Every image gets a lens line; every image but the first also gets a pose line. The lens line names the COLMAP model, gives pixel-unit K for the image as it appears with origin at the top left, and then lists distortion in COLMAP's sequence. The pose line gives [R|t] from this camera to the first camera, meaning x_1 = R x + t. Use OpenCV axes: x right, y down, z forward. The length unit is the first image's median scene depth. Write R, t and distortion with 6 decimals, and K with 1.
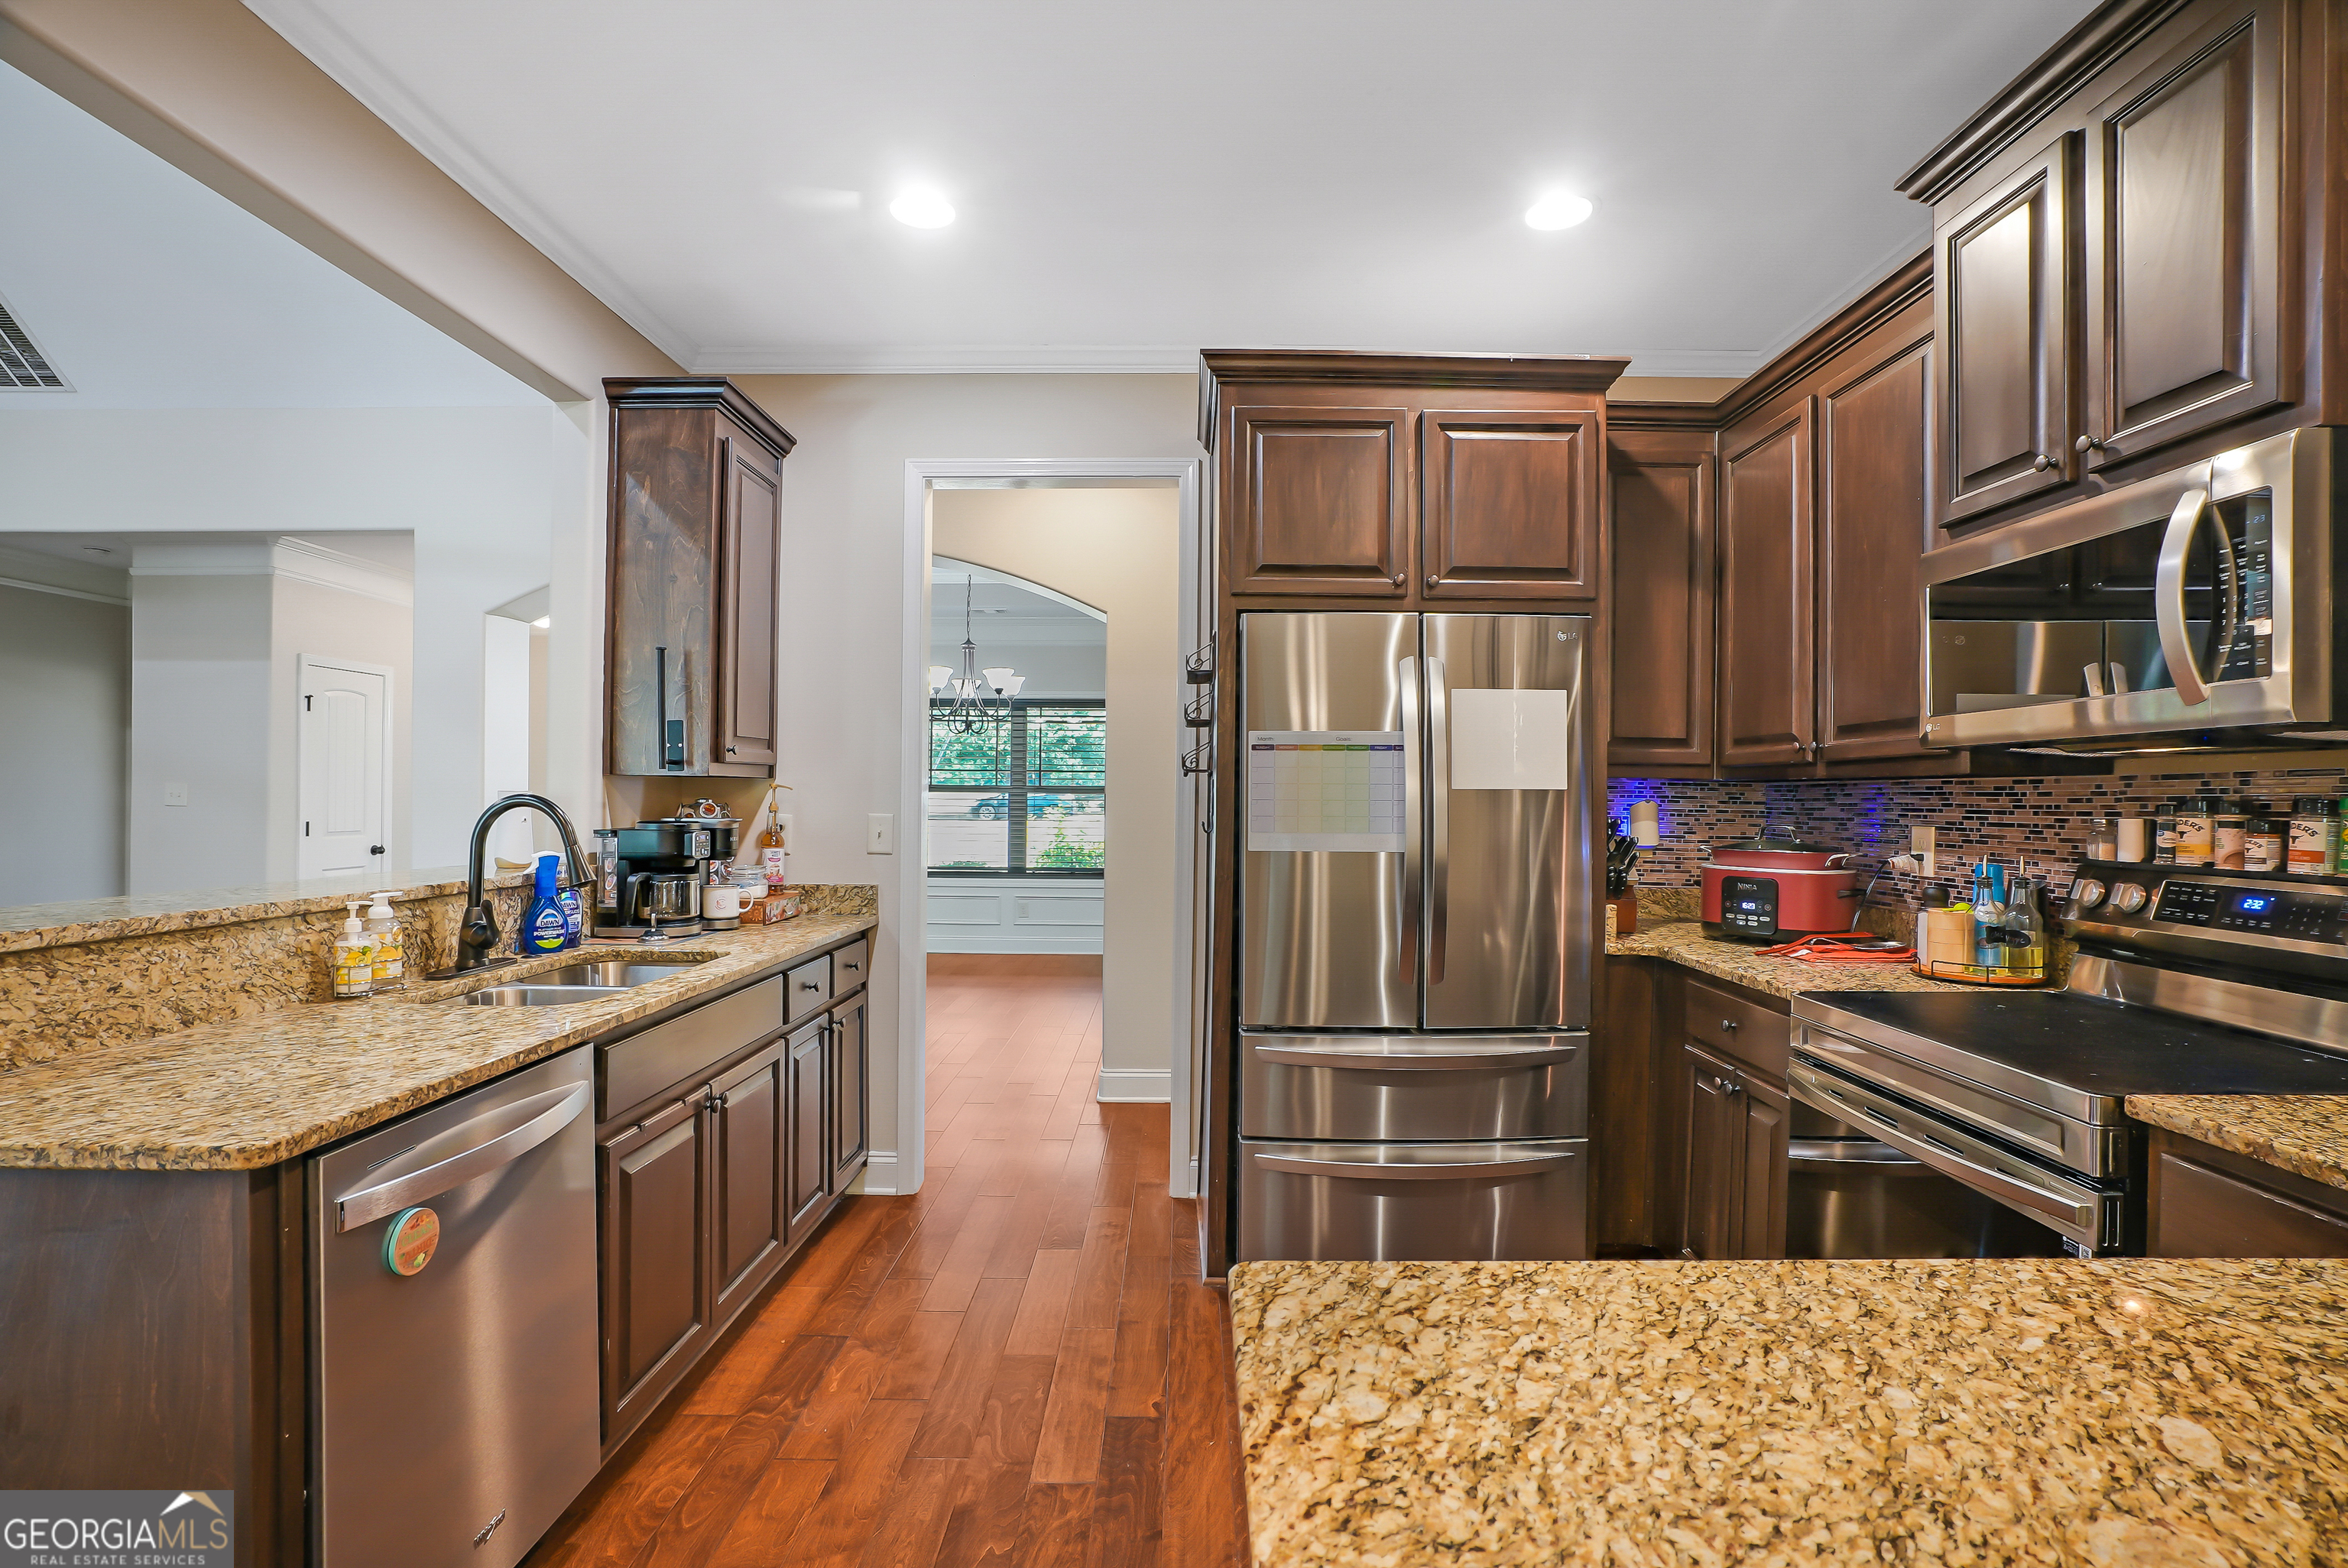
lens RADIAL K [[1079.8, 0, 1172.4], [0, 1079.8, 790.5], [0, 0, 1]] dist [-0.043912, 0.013269]
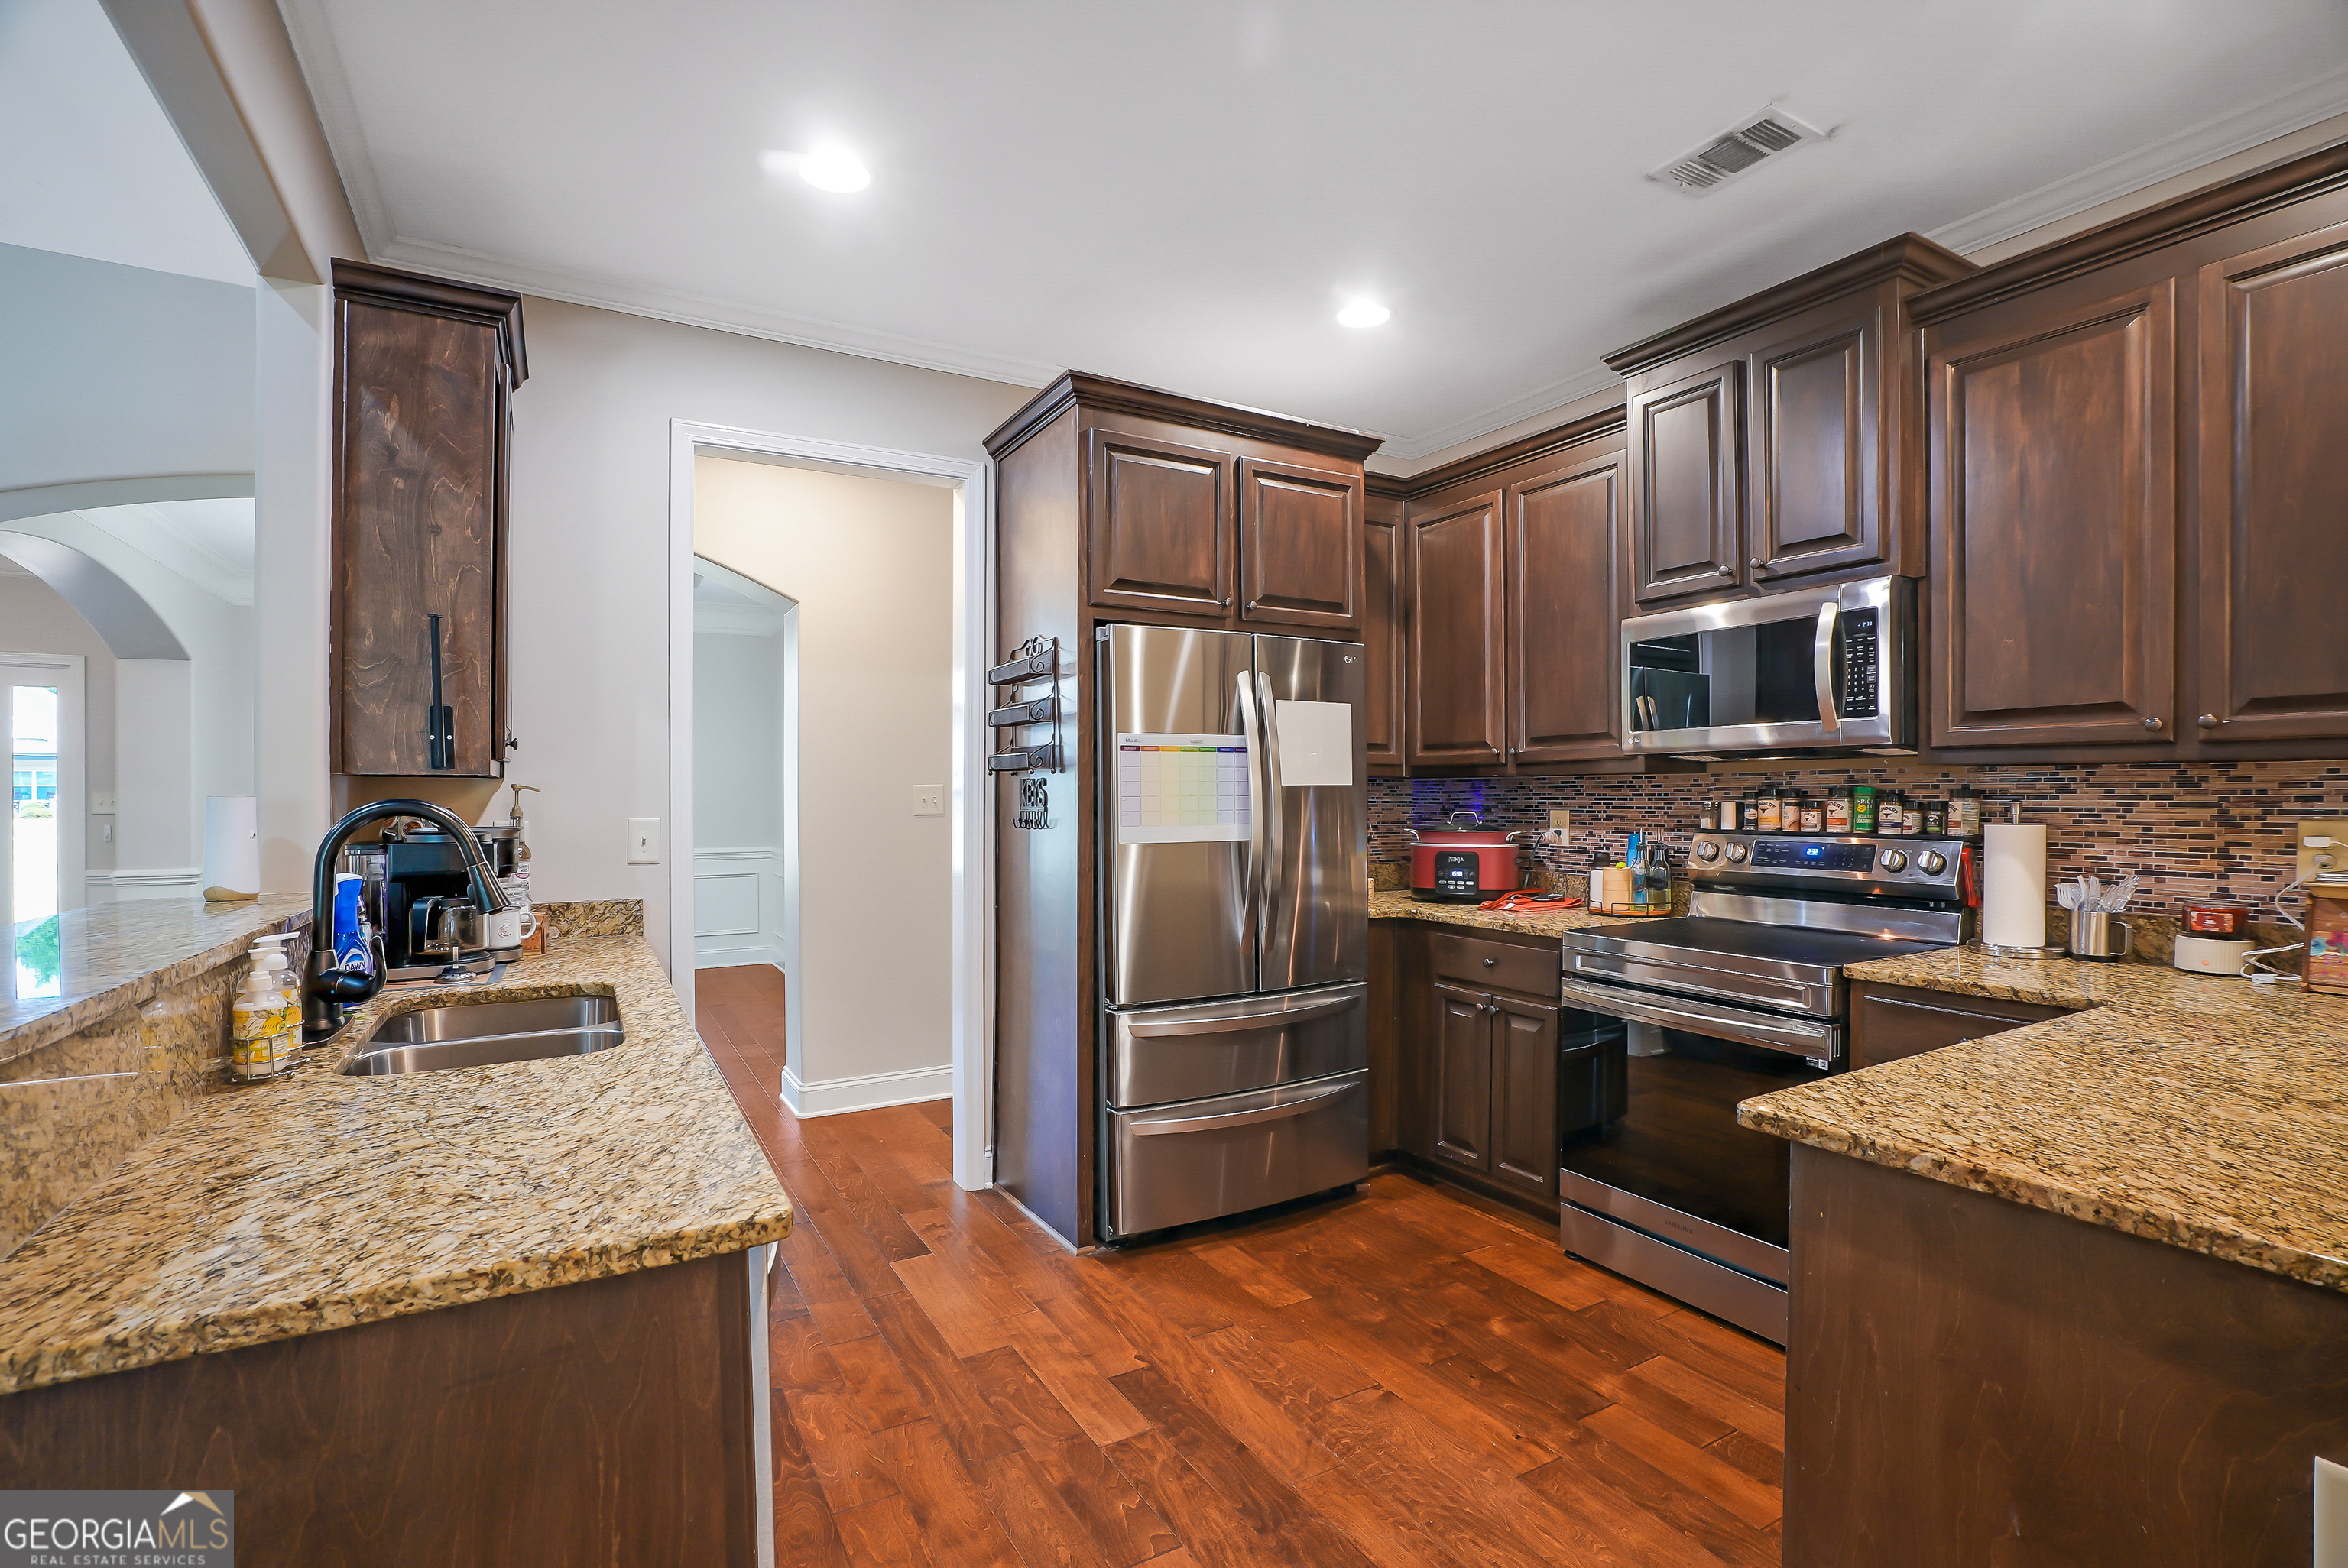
lens RADIAL K [[1079.8, 0, 1183.1], [0, 1079.8, 789.1], [0, 0, 1]] dist [-0.043912, 0.013269]
pose [[0.862733, -0.008179, 0.505593, -0.526954], [0.007420, 0.999966, 0.003516, -0.002669], [-0.505605, 0.000718, 0.862765, 0.044124]]
